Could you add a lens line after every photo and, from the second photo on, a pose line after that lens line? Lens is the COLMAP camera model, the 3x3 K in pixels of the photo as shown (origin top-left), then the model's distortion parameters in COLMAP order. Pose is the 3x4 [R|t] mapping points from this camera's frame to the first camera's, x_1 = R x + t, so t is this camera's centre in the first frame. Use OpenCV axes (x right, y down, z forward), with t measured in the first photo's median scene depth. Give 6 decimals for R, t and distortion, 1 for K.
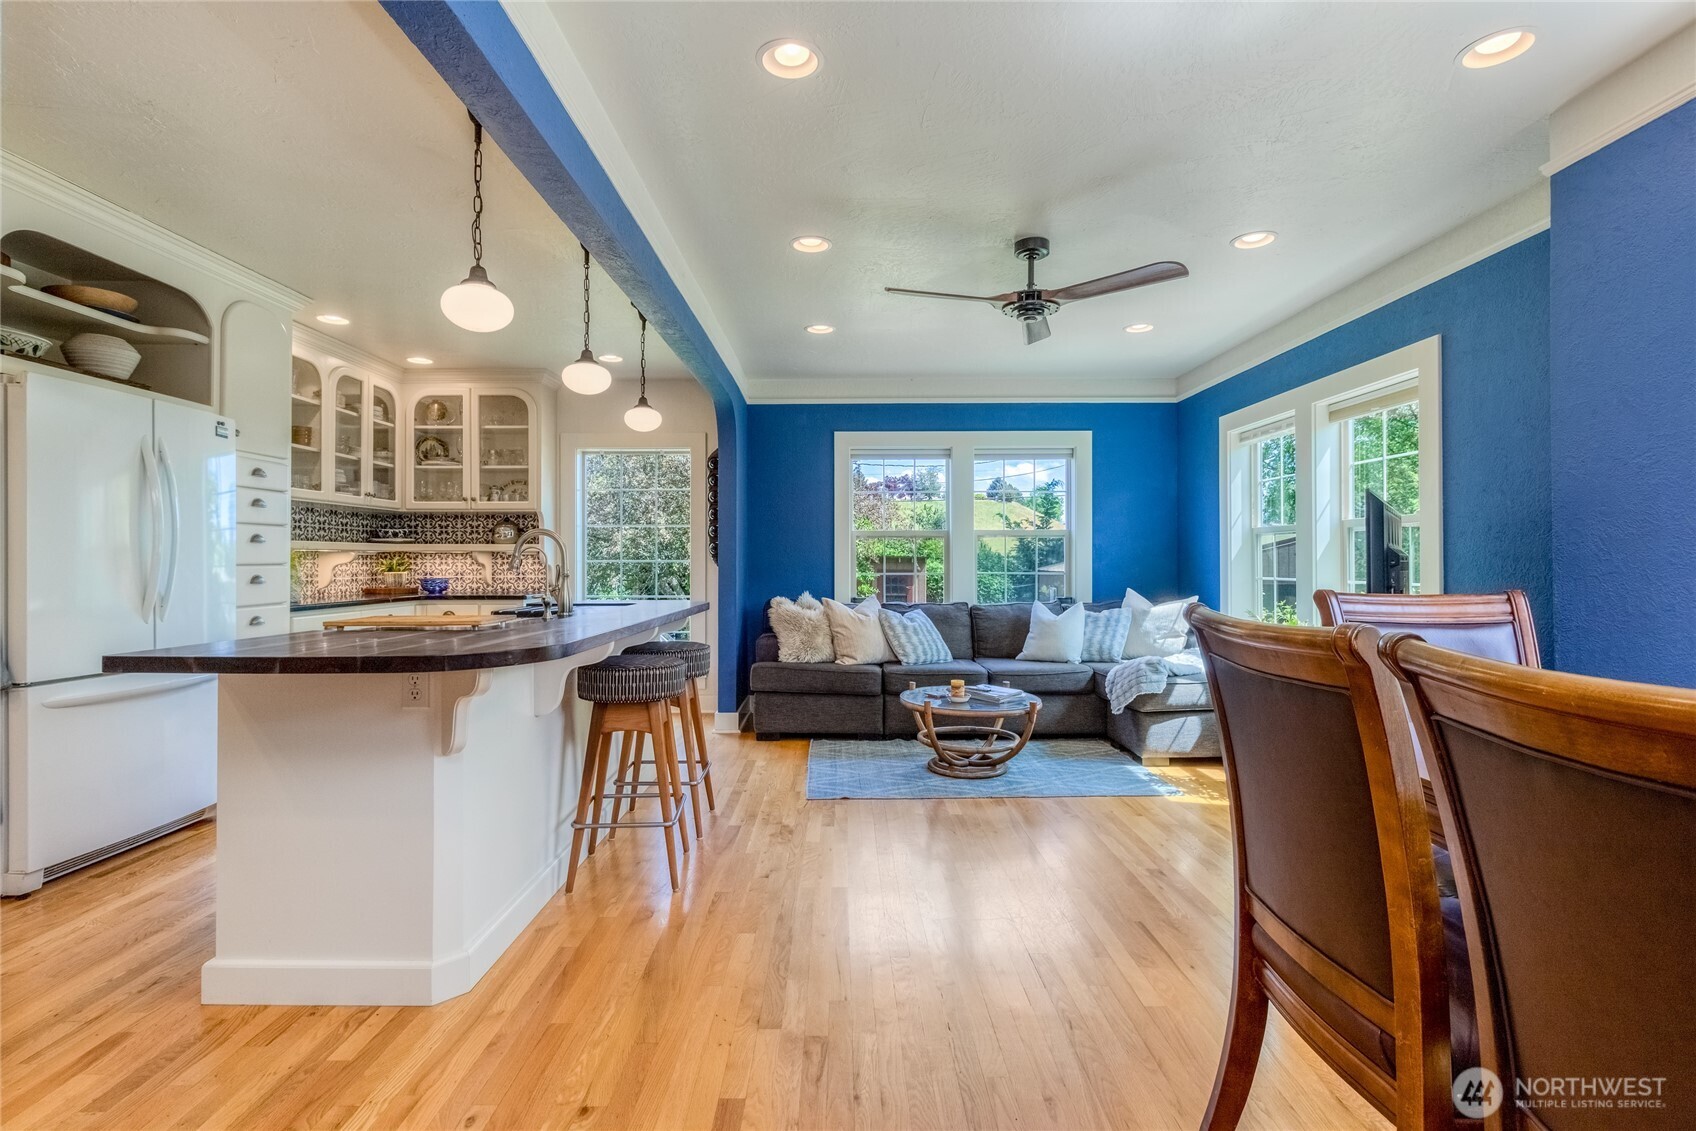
lens RADIAL K [[807.4, 0, 847.2], [0, 807.4, 561.9], [0, 0, 1]] dist [0.000180, 0.001017]
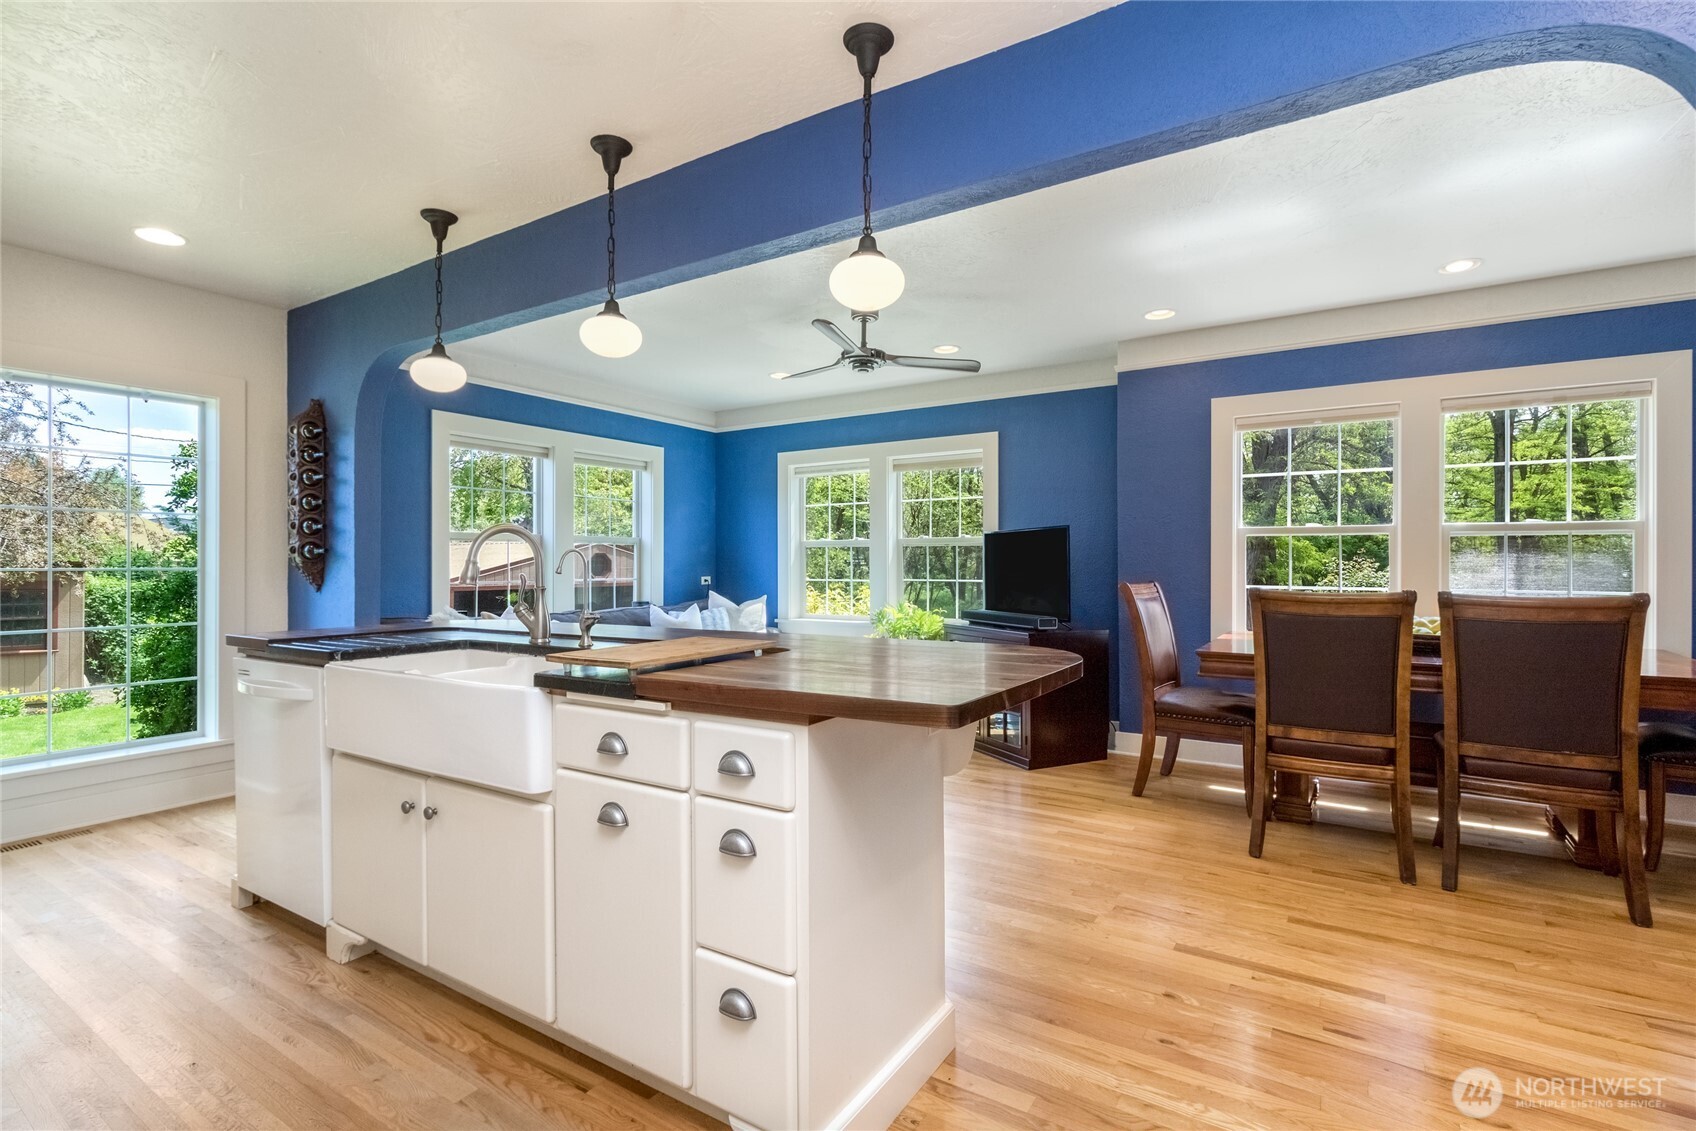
lens RADIAL K [[807.4, 0, 846.9], [0, 807.4, 561.4], [0, 0, 1]] dist [0.000180, 0.001017]
pose [[0.532855, 0.001488, 0.846205, -0.554835], [0.005019, 0.999975, -0.004919, -0.003112], [-0.846192, 0.006869, 0.532834, 0.243127]]
